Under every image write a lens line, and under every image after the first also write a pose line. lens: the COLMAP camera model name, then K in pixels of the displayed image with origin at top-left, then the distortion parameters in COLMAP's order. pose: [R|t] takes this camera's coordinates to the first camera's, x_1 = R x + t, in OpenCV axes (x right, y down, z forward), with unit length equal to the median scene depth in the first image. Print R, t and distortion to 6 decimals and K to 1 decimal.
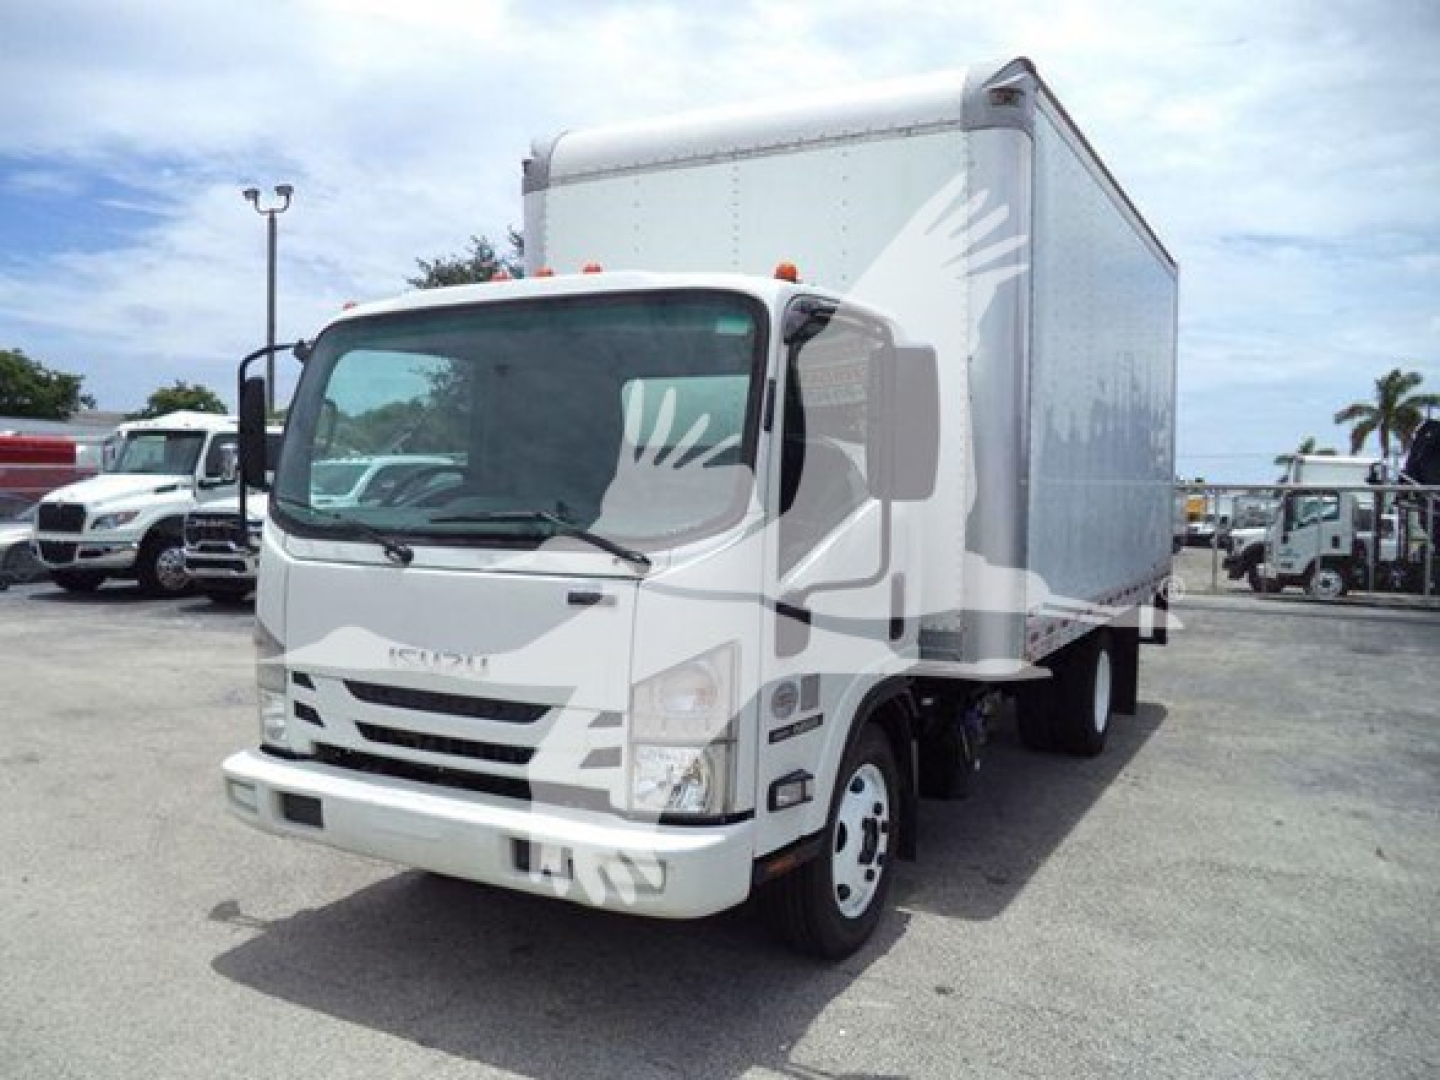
lens RADIAL K [[1163.5, 0, 720.0], [0, 1163.5, 540.0], [0, 0, 1]] dist [-0.040443, 0.005689]
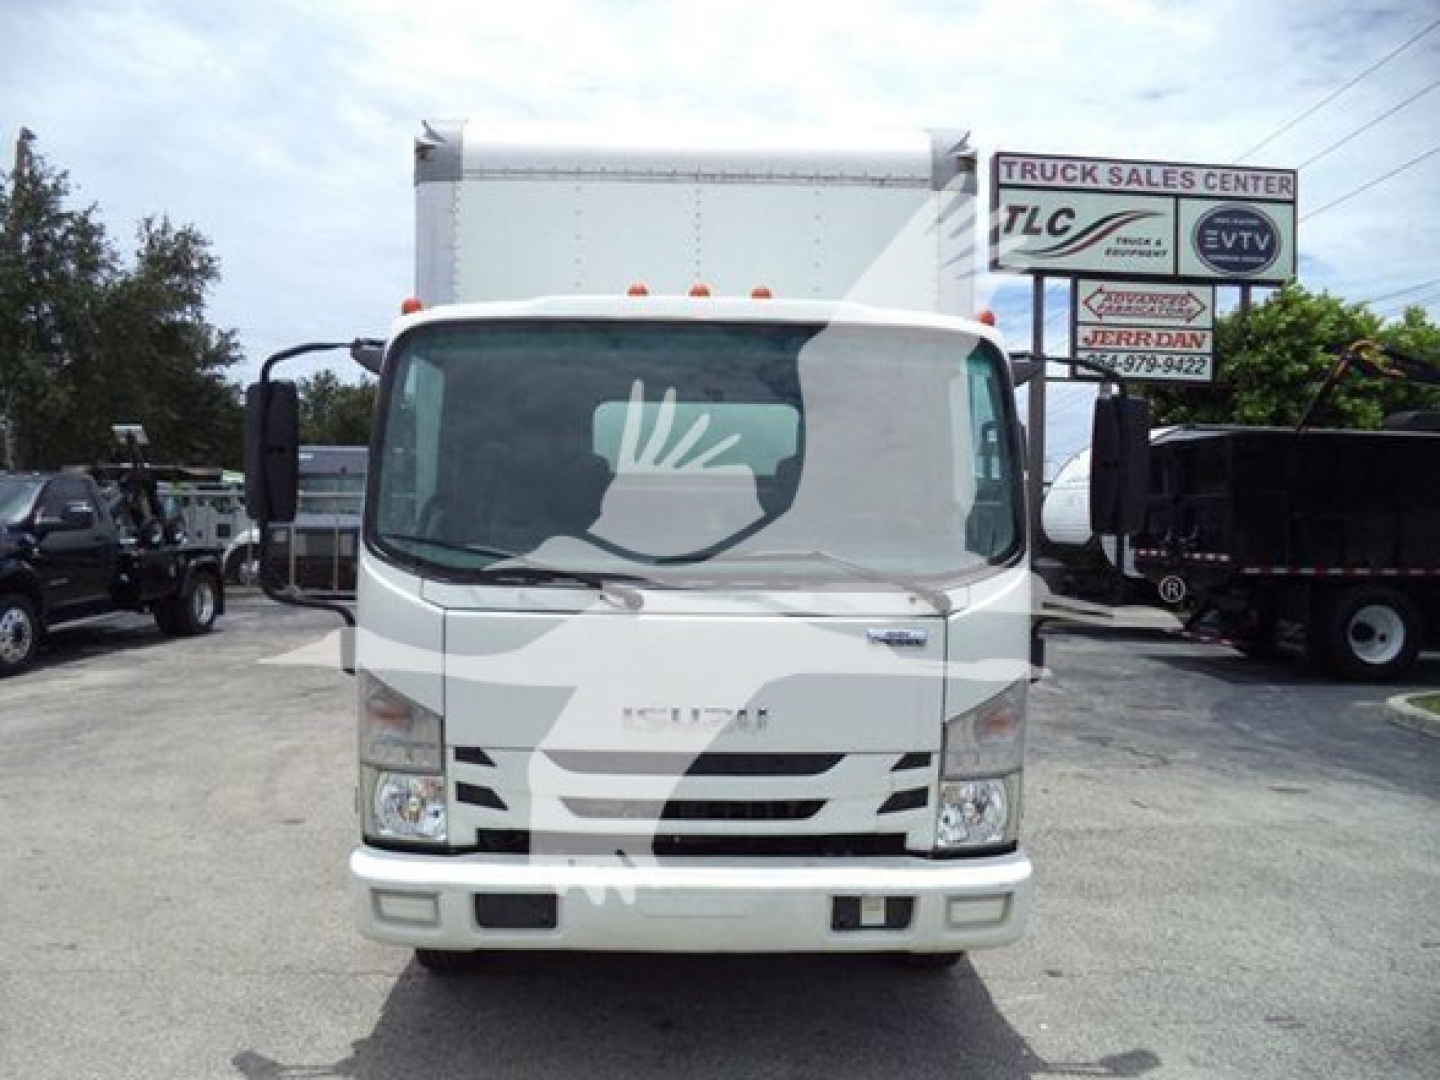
lens RADIAL K [[1163.5, 0, 720.0], [0, 1163.5, 540.0], [0, 0, 1]] dist [-0.040443, 0.005689]
pose [[0.868519, -0.011377, 0.495524, -0.614561], [0.017302, 0.999823, -0.007370, -0.023758], [-0.495353, 0.014974, 0.868563, 0.190699]]
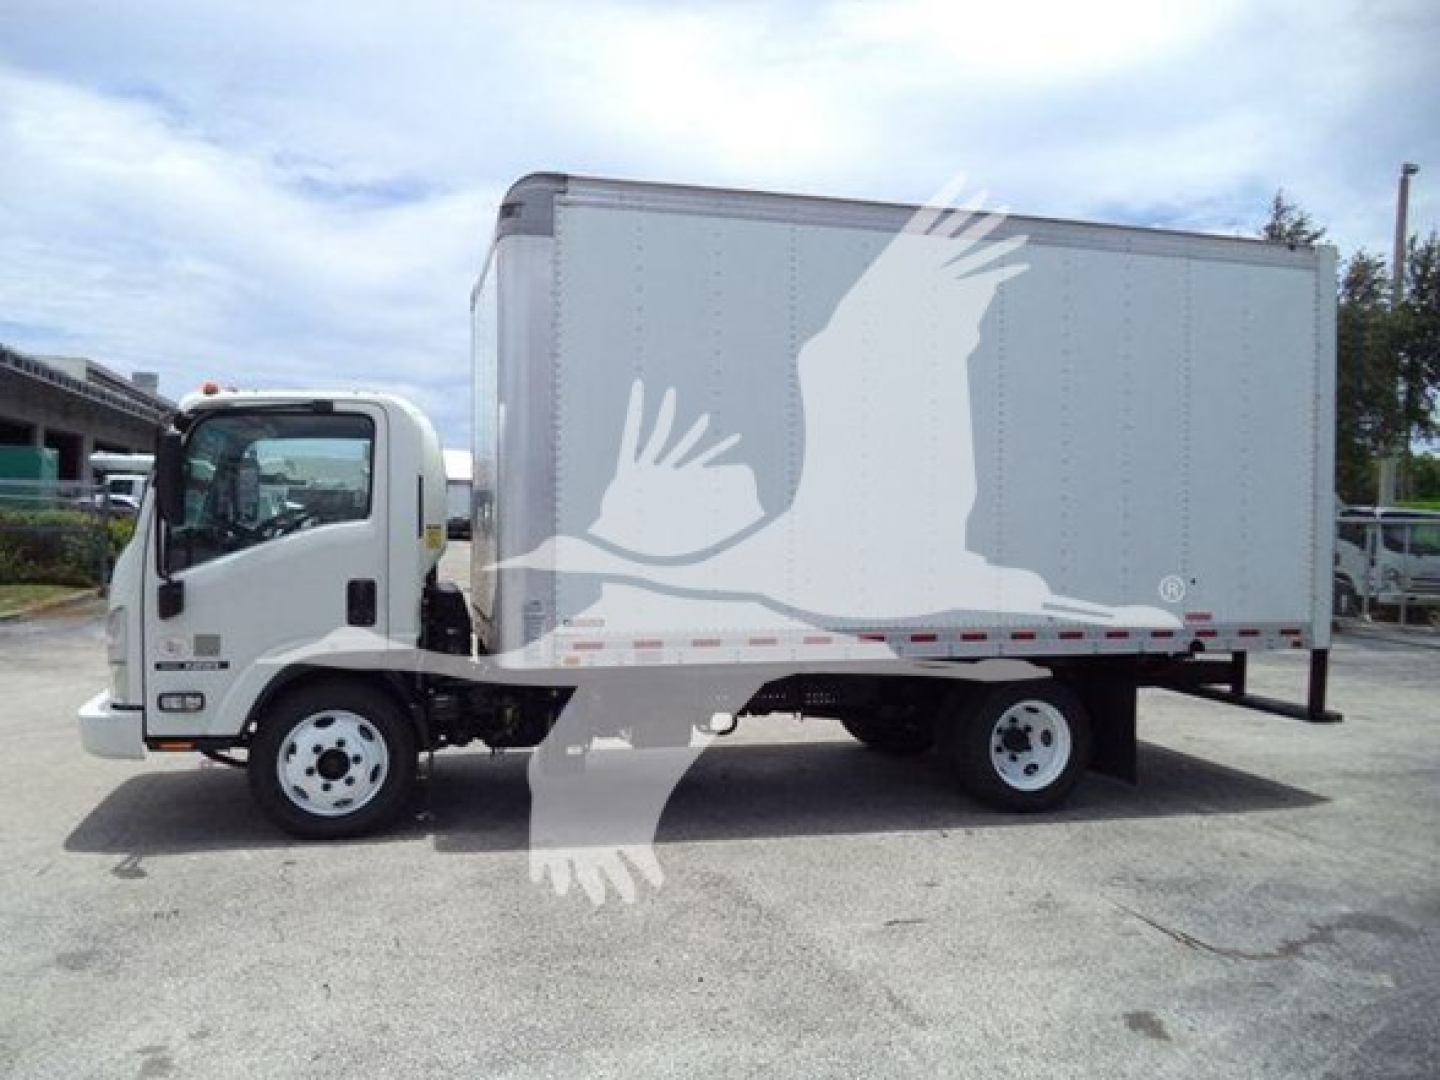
lens RADIAL K [[1232.0, 0, 752.2], [0, 1232.0, 513.5], [0, 0, 1]] dist [-0.015929, -0.000428]
pose [[0.690503, -0.009775, -0.723264, 1.688926], [-0.027389, 0.998838, -0.039648, -0.005471], [0.722811, 0.047187, 0.689433, 0.328786]]
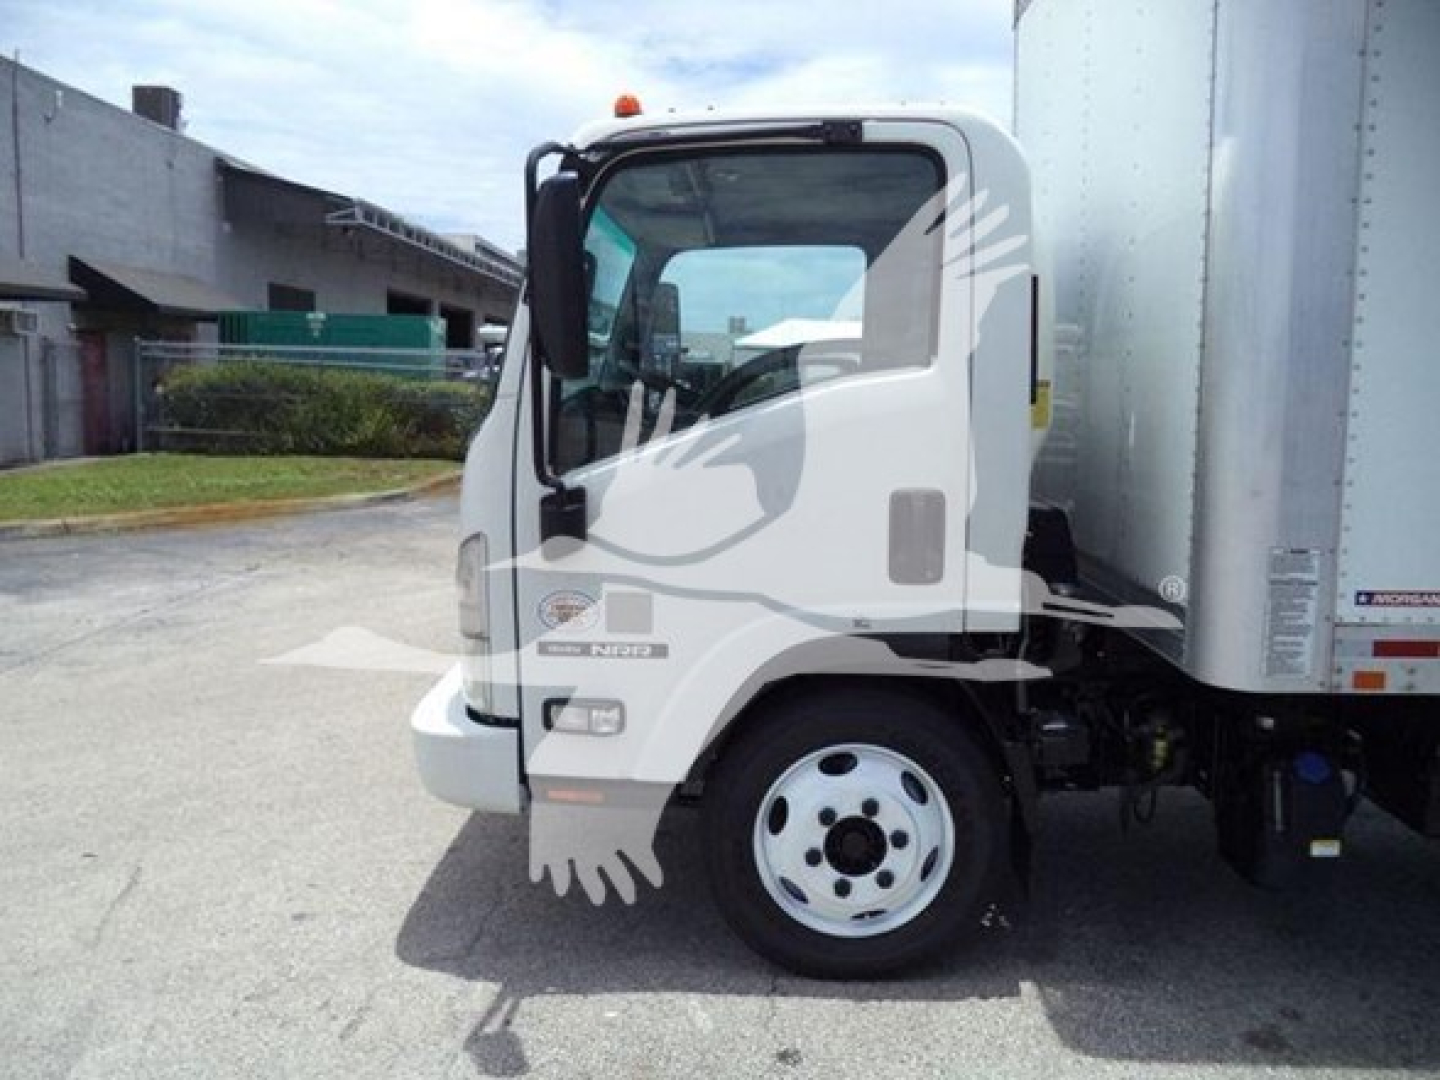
lens RADIAL K [[1162.7, 0, 720.0], [0, 1162.7, 540.0], [0, 0, 1]] dist [-0.031133, -0.013276]
pose [[0.445011, 0.104649, -0.889389, 0.777224], [-0.039368, 0.994475, 0.097316, -0.005731], [0.894659, -0.008293, 0.446672, 0.626347]]
